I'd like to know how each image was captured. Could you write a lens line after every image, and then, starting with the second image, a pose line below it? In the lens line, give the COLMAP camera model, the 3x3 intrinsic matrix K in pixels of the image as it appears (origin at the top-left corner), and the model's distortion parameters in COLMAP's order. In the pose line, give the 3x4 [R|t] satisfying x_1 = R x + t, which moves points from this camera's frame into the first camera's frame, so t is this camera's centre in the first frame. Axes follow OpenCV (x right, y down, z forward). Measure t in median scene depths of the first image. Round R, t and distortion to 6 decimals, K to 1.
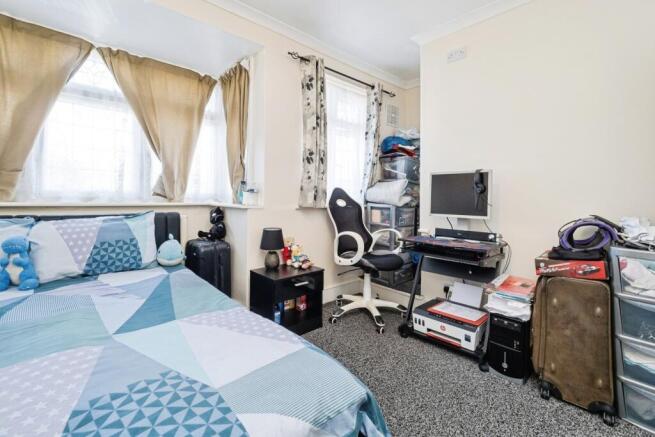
lens RADIAL K [[288.0, 0, 324.6], [0, 288.0, 192.6], [0, 0, 1]] dist [-0.000548, -0.000228]
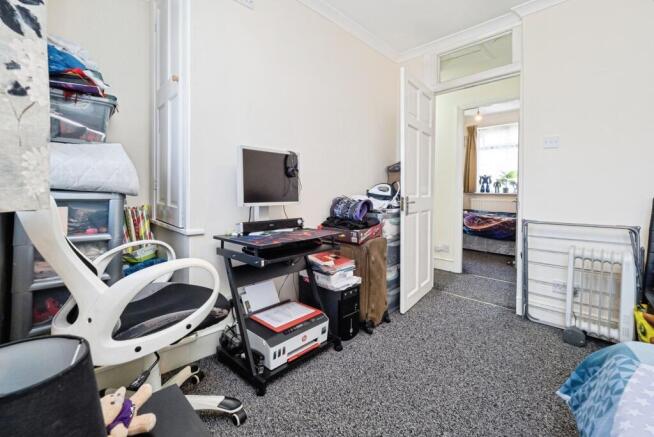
lens RADIAL K [[287.5, 0, 324.1], [0, 287.5, 192.6], [0, 0, 1]] dist [-0.000548, -0.000228]
pose [[-0.059348, -0.007833, 0.998207, -0.326417], [-0.017563, 0.999823, 0.006802, 0.036727], [-0.998083, -0.017128, -0.059475, 0.791438]]
